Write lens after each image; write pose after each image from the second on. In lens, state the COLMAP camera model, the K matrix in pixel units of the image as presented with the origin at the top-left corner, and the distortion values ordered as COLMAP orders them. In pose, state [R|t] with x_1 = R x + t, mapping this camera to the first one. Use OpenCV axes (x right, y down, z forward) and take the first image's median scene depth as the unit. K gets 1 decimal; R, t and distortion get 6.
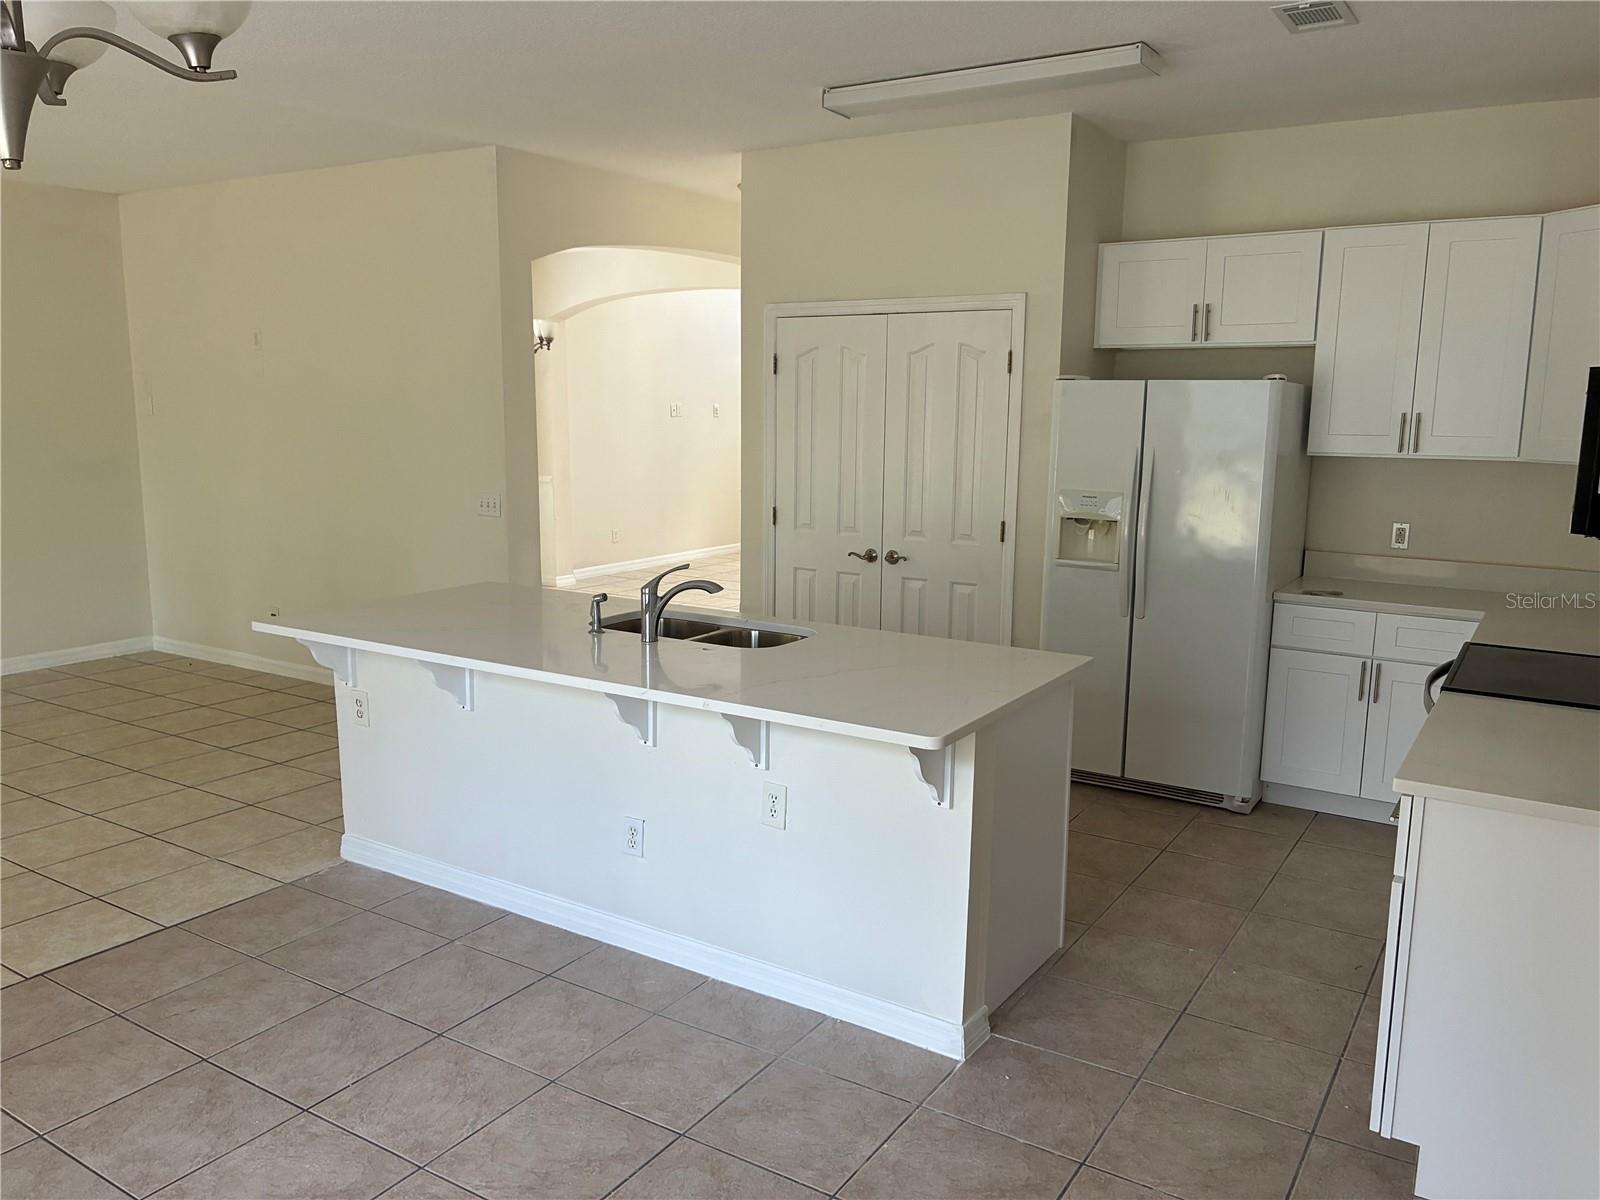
lens RADIAL K [[1208.4, 0, 793.3], [0, 1208.4, 603.4], [0, 0, 1]] dist [0.037668, -0.037590]
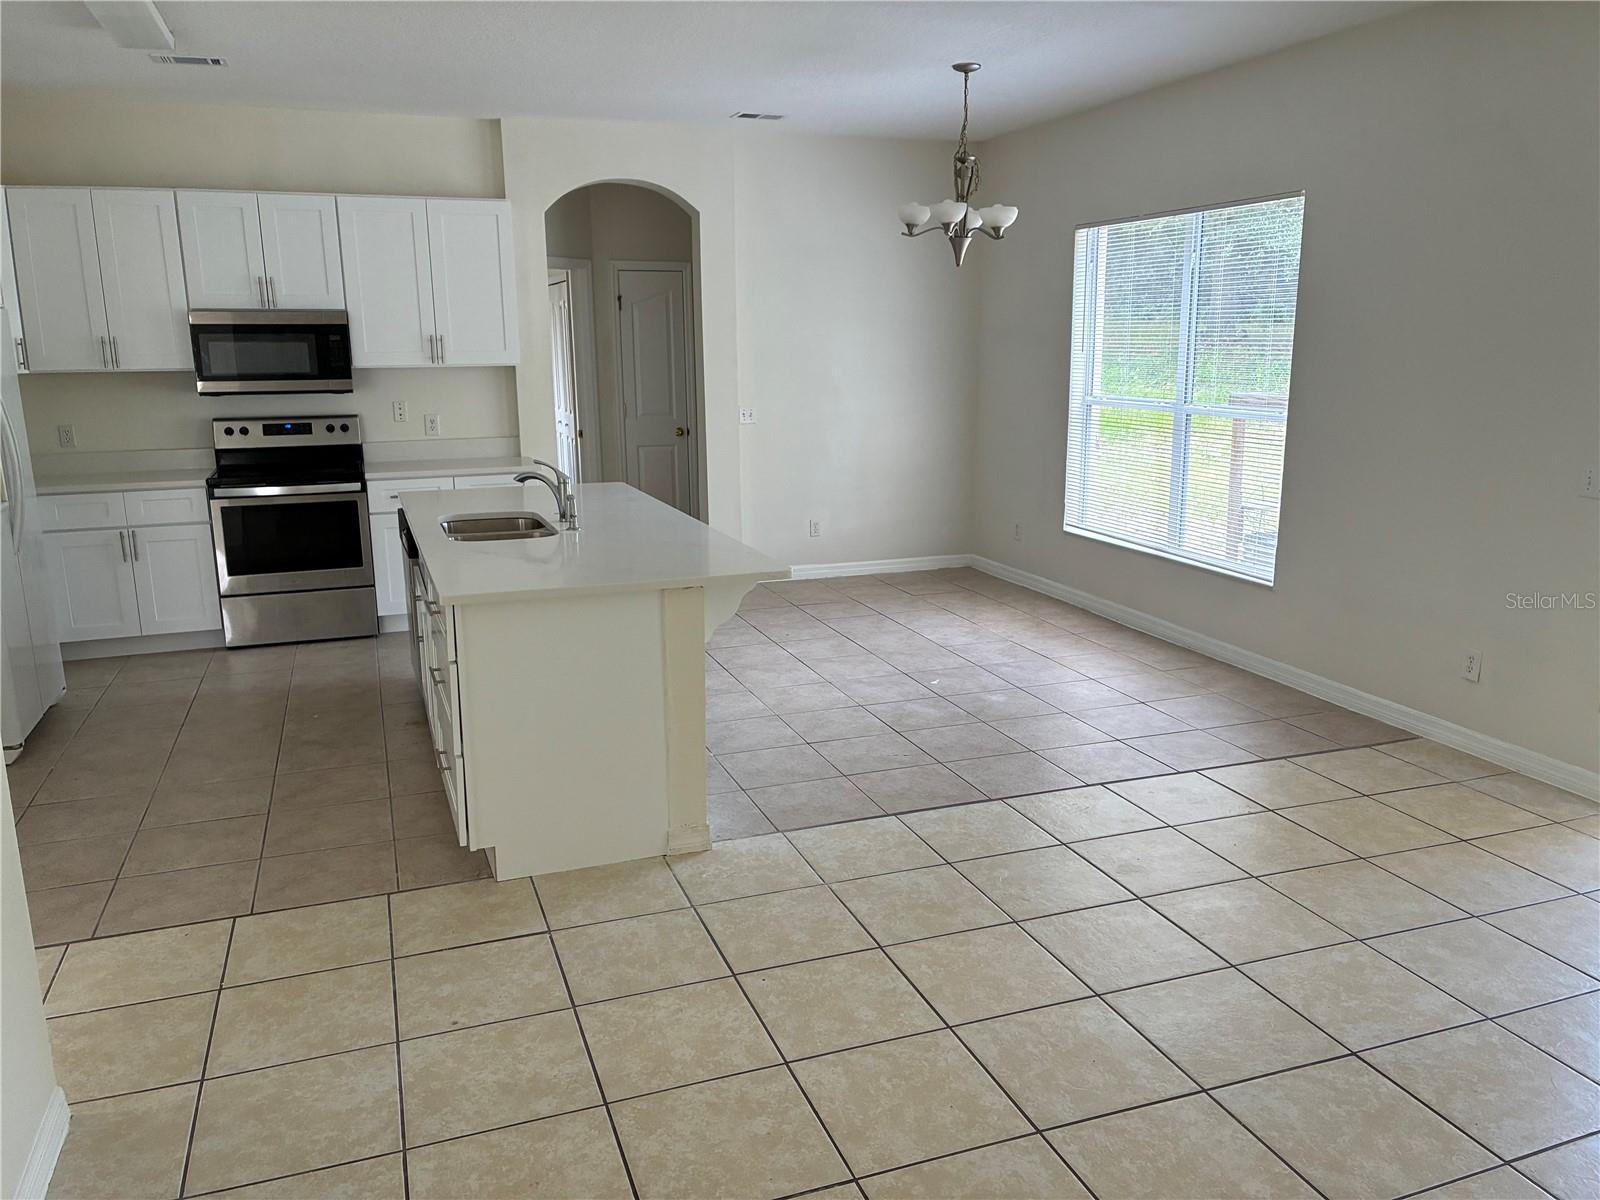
lens RADIAL K [[1208.4, 0, 794.2], [0, 1208.4, 596.0], [0, 0, 1]] dist [0.037668, -0.037590]
pose [[-0.790081, -0.138240, 0.597211, -0.957517], [0.098550, 0.932923, 0.346326, -0.277987], [-0.605029, 0.332481, -0.723462, 1.595673]]
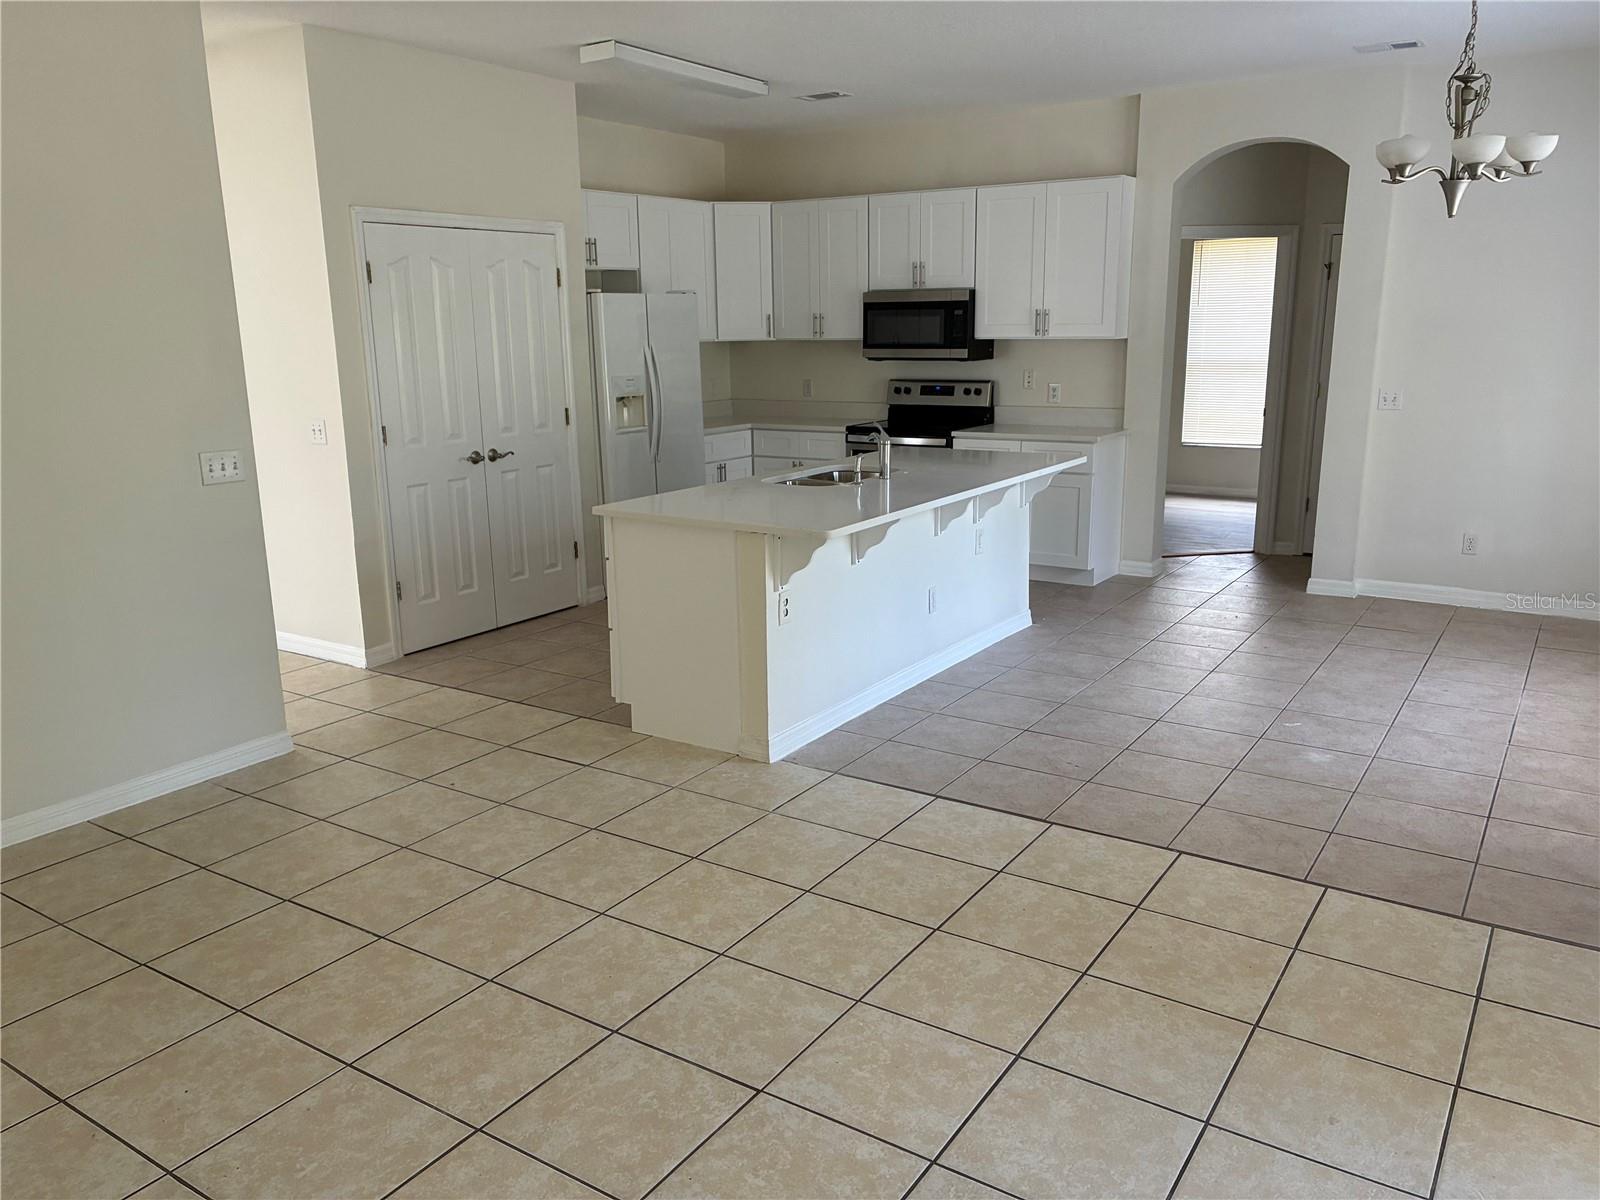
lens RADIAL K [[1208.4, 0, 801.0], [0, 1208.4, 606.1], [0, 0, 1]] dist [0.037668, -0.037590]
pose [[0.015246, -0.246741, 0.968962, -1.370069], [0.177945, 0.954274, 0.240201, -0.164531], [-0.983922, 0.168760, 0.058456, 0.918565]]
